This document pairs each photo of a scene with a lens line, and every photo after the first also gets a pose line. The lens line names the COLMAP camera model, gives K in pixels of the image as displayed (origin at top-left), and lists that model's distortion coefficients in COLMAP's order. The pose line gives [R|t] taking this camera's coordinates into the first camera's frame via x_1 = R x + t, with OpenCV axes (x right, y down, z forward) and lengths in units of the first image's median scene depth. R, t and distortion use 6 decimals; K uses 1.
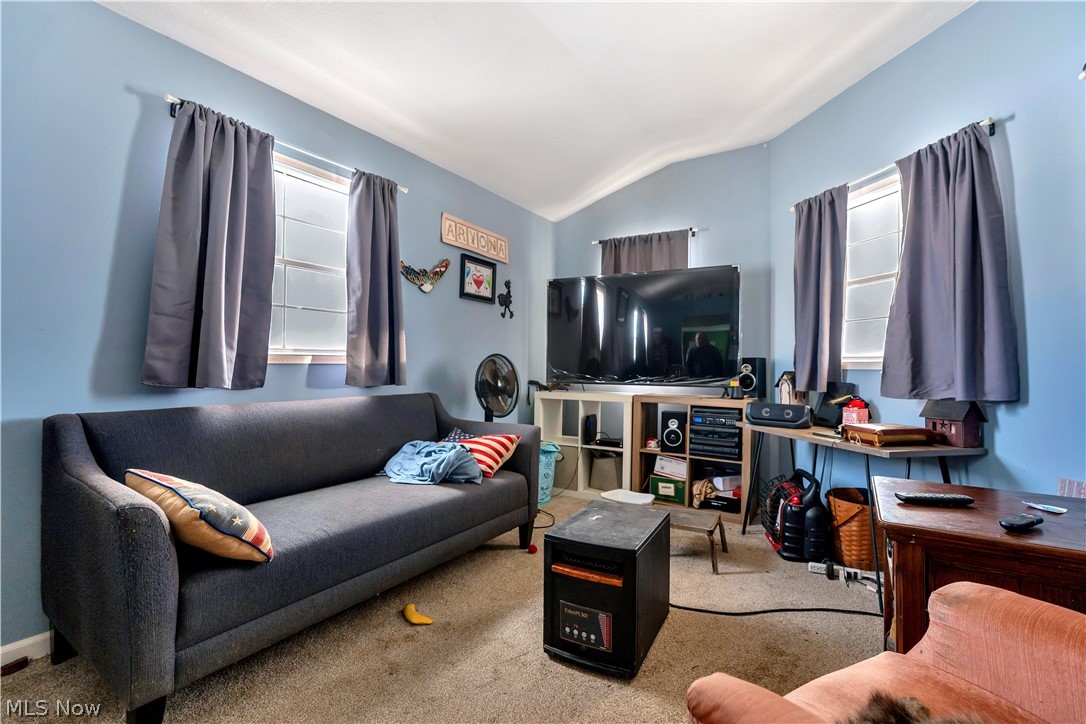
lens RADIAL K [[491.8, 0, 541.9], [0, 491.8, 359.0], [0, 0, 1]] dist [-0.005820, 0.001420]
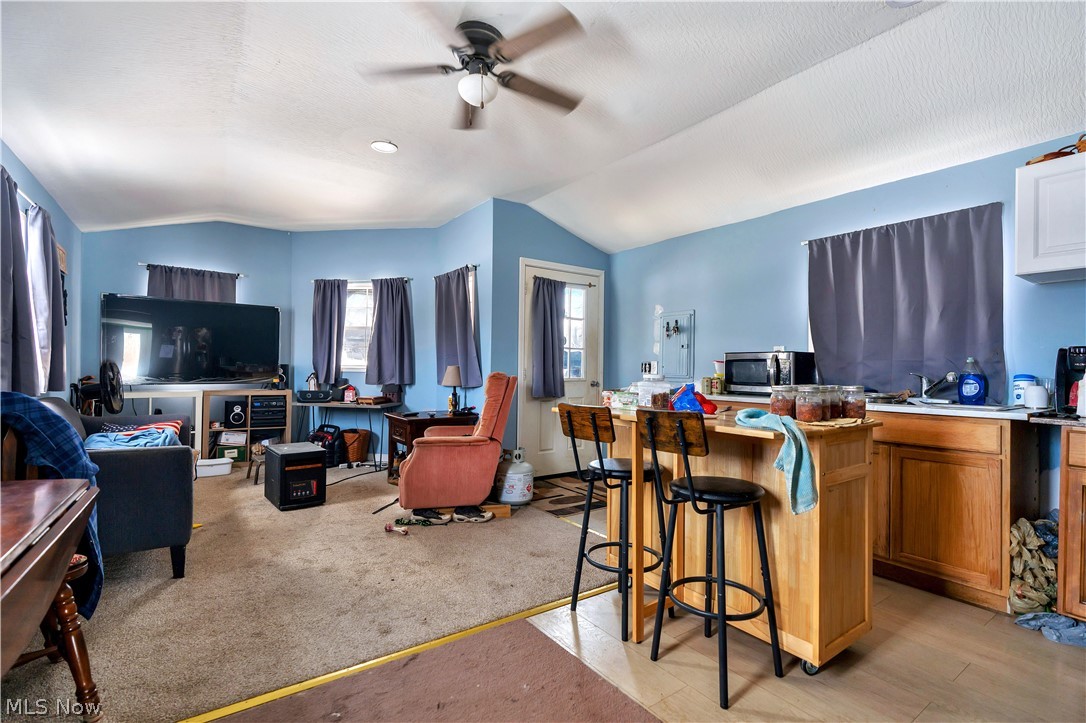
lens RADIAL K [[491.8, 0, 542.0], [0, 491.8, 366.4], [0, 0, 1]] dist [-0.005820, 0.001420]
pose [[0.376024, -0.005896, 0.926591, -0.831912], [-0.022999, 0.999612, 0.015694, -0.044403], [-0.926324, -0.027212, 0.375743, -0.446937]]
